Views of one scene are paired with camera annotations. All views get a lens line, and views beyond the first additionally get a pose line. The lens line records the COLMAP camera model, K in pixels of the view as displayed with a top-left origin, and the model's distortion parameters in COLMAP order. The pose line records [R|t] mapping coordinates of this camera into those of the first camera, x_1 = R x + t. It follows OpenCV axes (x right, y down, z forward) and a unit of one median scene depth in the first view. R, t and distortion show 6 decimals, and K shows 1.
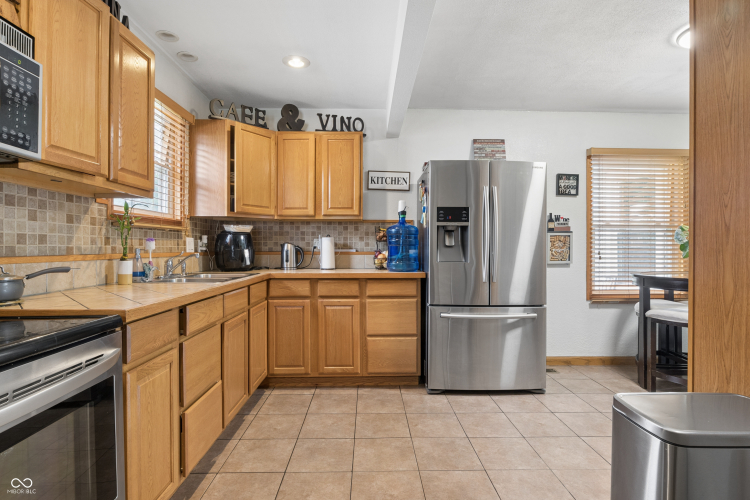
lens RADIAL K [[374.3, 0, 377.0], [0, 374.3, 250.2], [0, 0, 1]] dist [-0.009778, 0.000704]
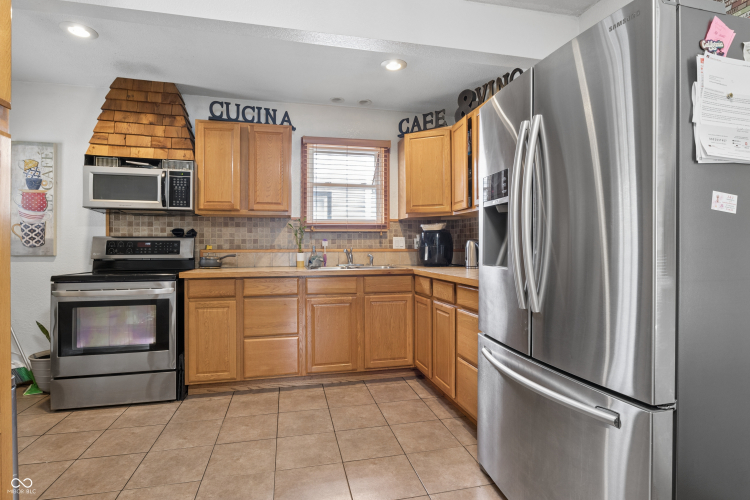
lens RADIAL K [[374.3, 0, 377.6], [0, 374.3, 247.5], [0, 0, 1]] dist [-0.009778, 0.000704]
pose [[0.217527, -0.000017, -0.976054, 0.813744], [-0.003069, 0.999995, -0.000701, 0.002850], [0.976050, 0.003148, 0.217526, 0.757585]]
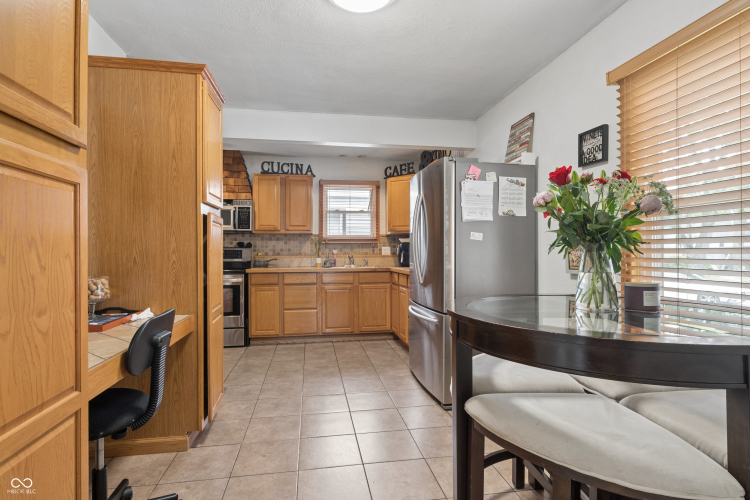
lens RADIAL K [[374.3, 0, 376.4], [0, 374.3, 252.7], [0, 0, 1]] dist [-0.009778, 0.000704]
pose [[0.157256, -0.003928, -0.987550, 1.480682], [-0.001356, 0.999990, -0.004193, 0.003227], [0.987557, 0.001998, 0.157250, 0.769466]]
